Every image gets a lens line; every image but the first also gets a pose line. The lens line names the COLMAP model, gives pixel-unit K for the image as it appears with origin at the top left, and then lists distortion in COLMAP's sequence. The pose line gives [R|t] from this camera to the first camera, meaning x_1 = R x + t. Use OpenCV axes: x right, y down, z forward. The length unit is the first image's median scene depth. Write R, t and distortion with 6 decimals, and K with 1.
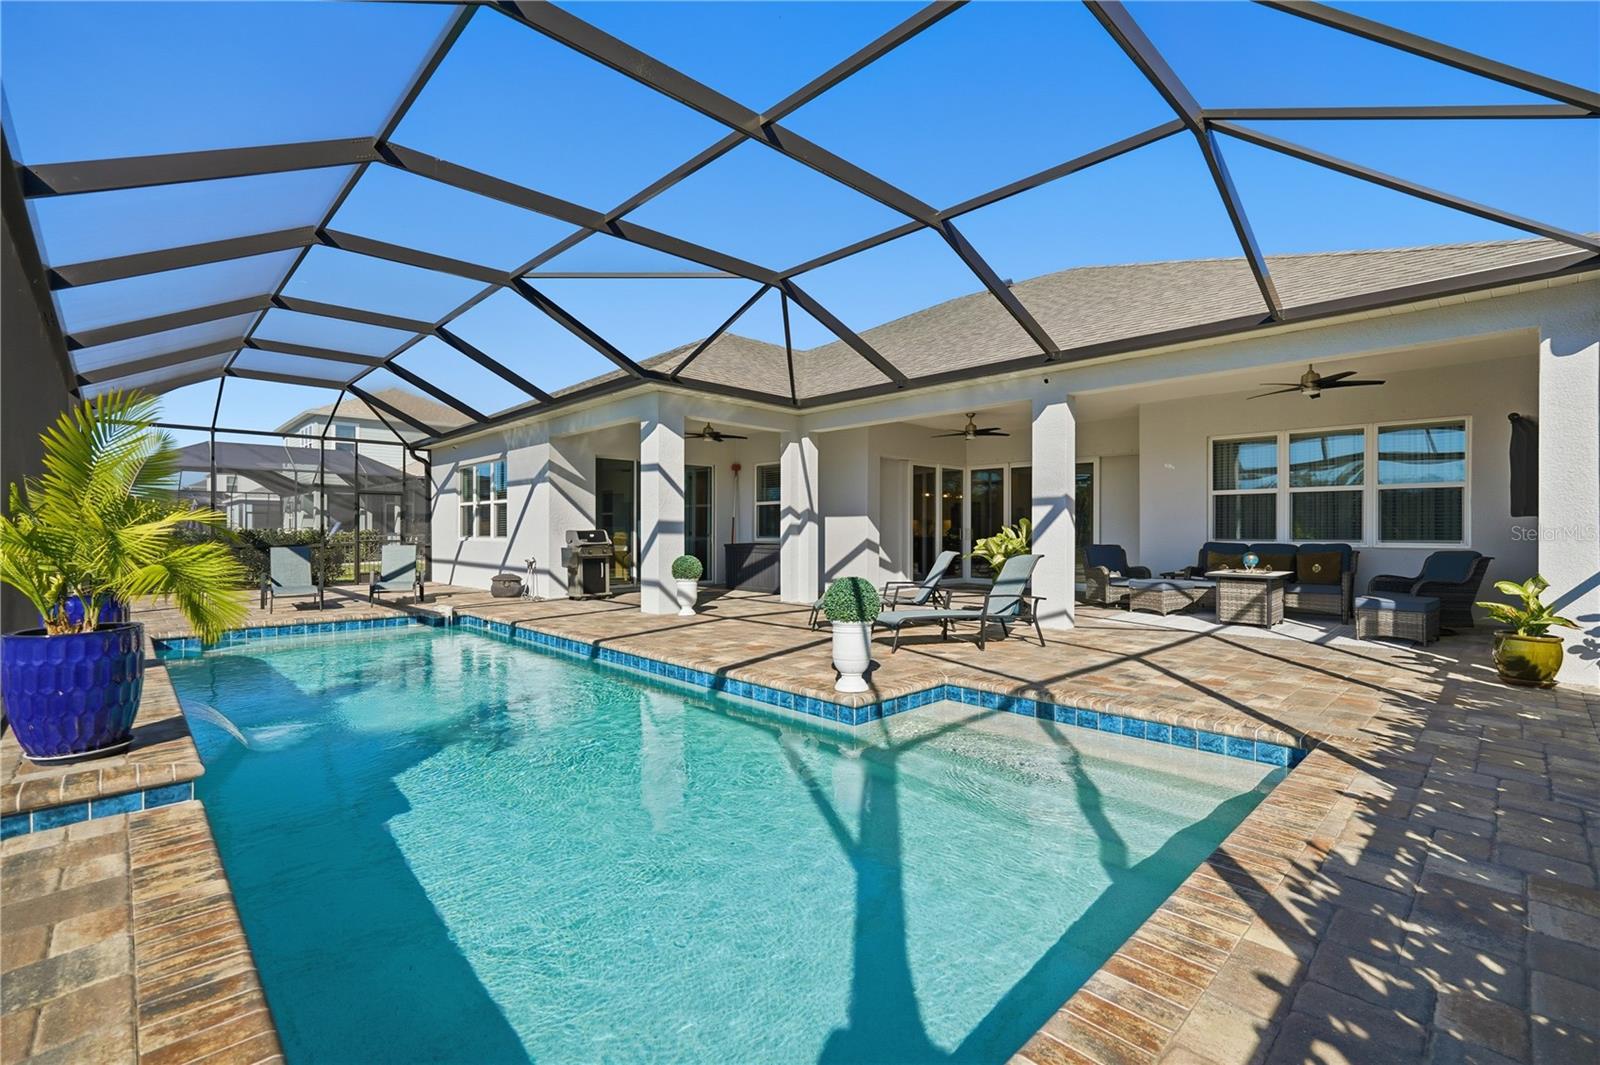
lens RADIAL K [[732.5, 0, 806.7], [0, 732.5, 533.0], [0, 0, 1]] dist [-0.004895, -0.000281]
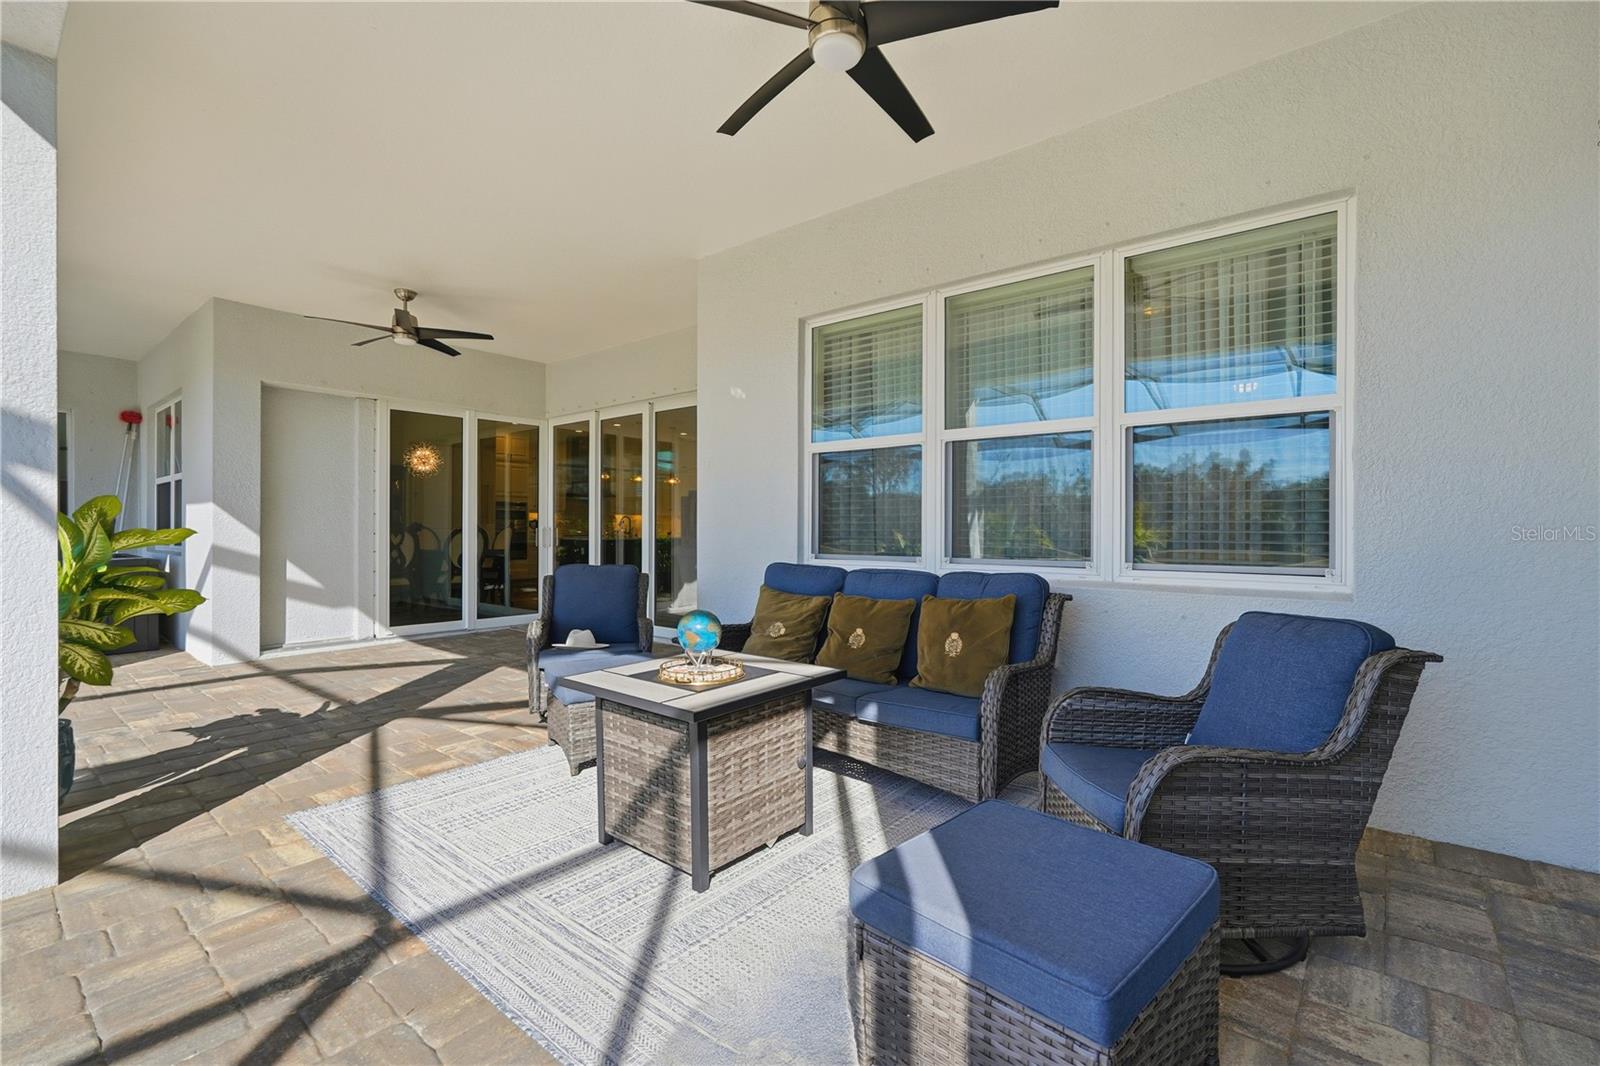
lens RADIAL K [[711.9, 0, 805.5], [0, 711.9, 535.8], [0, 0, 1]] dist [-0.000021, 0.000170]
pose [[0.994734, -0.000834, 0.102489, 0.585694], [-0.000323, 0.999936, 0.011271, -0.007825], [-0.102492, -0.011245, 0.994670, 0.652028]]
